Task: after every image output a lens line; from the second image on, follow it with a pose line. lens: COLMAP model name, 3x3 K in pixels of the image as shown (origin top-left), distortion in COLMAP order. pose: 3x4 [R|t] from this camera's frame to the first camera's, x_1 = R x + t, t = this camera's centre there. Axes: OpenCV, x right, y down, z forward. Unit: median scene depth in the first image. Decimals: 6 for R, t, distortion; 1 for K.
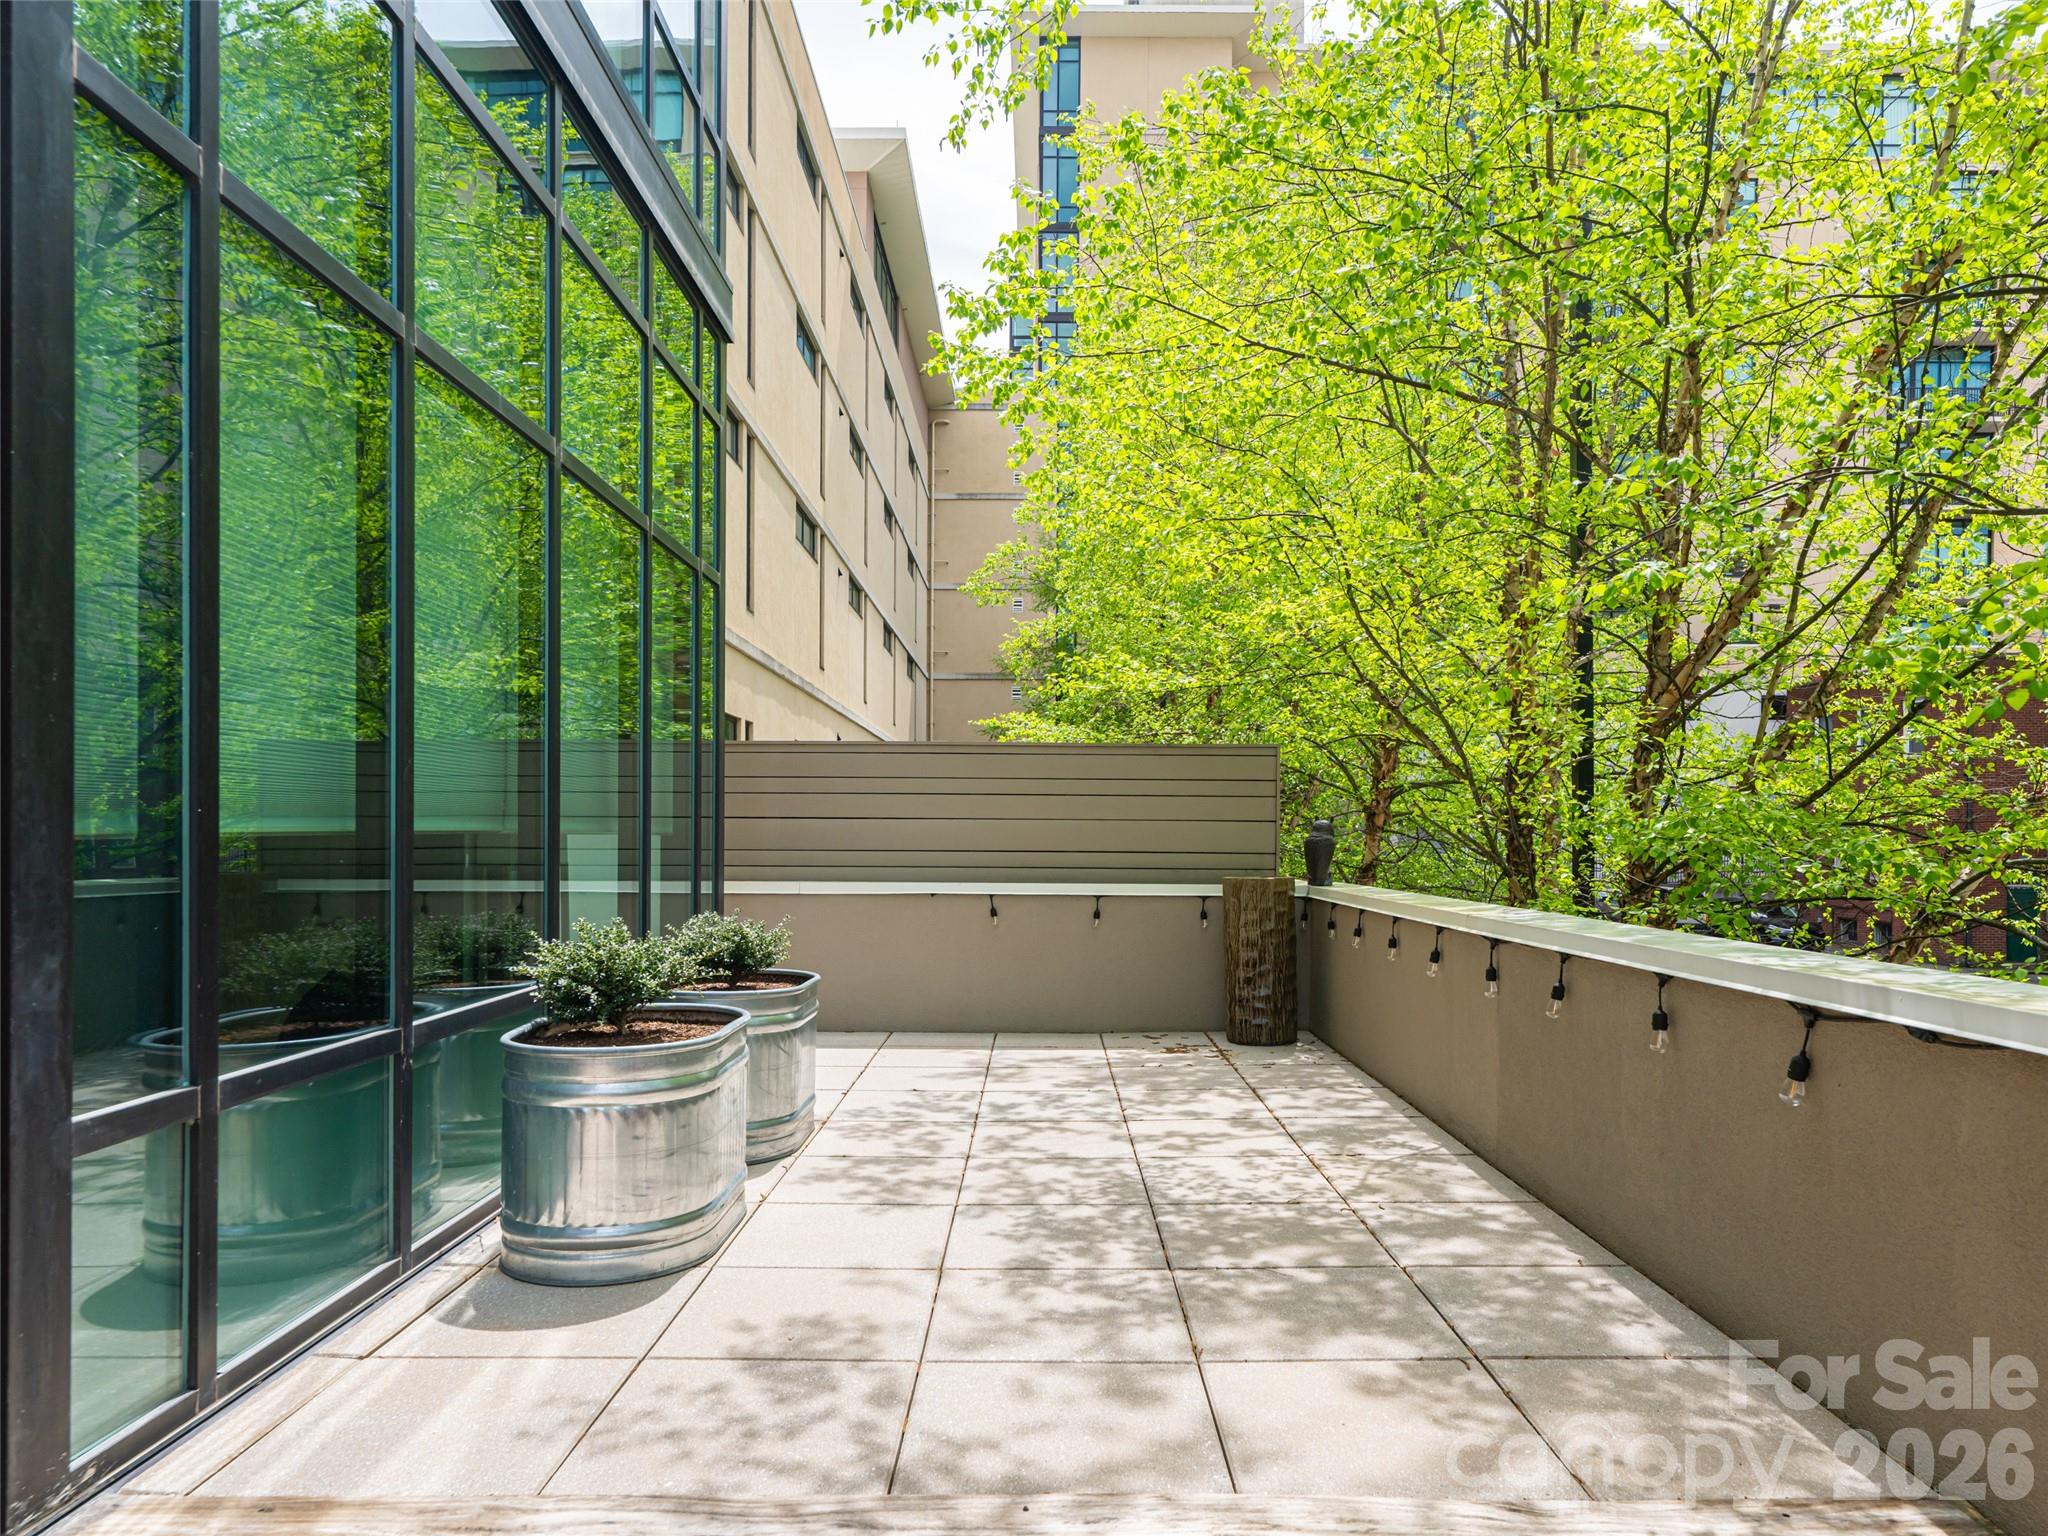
lens RADIAL K [[1320.0, 0, 1011.4], [0, 1320.0, 786.8], [0, 0, 1]] dist [-0.004399, -0.000743]
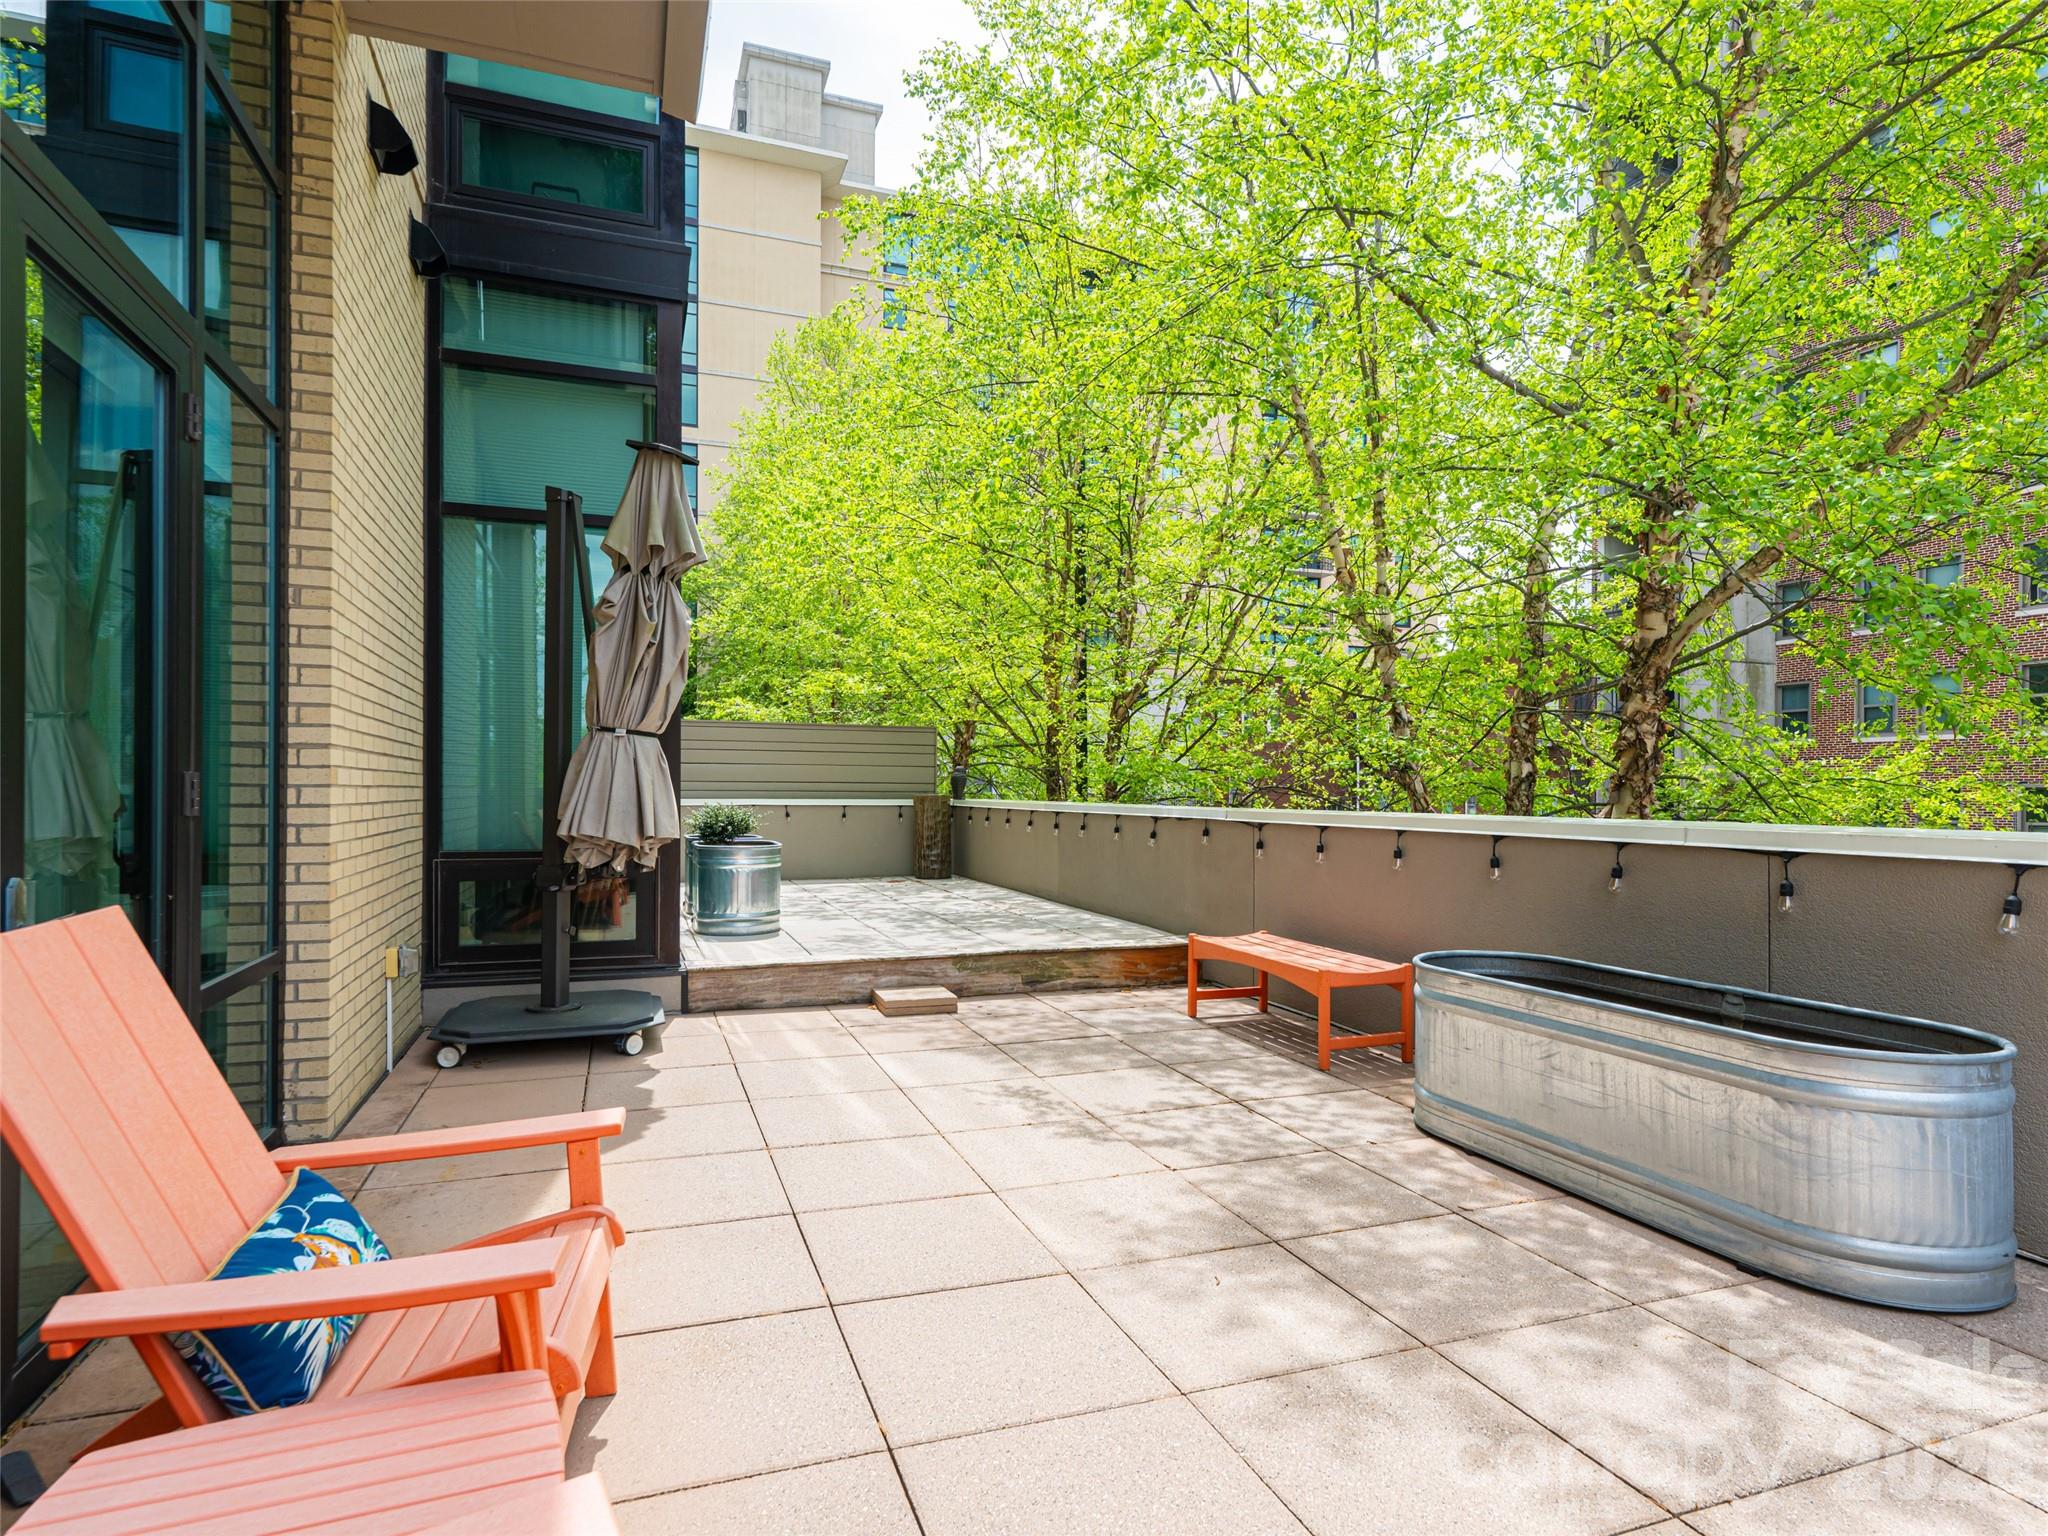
lens RADIAL K [[1087.5, 0, 1024.0], [0, 1087.5, 785.3], [0, 0, 1]] dist [-0.018573, -0.000568]
pose [[0.932500, 0.002634, 0.361161, -0.405035], [-0.015821, 0.999311, 0.033561, -0.002497], [-0.360824, -0.037010, 0.931899, -0.831166]]
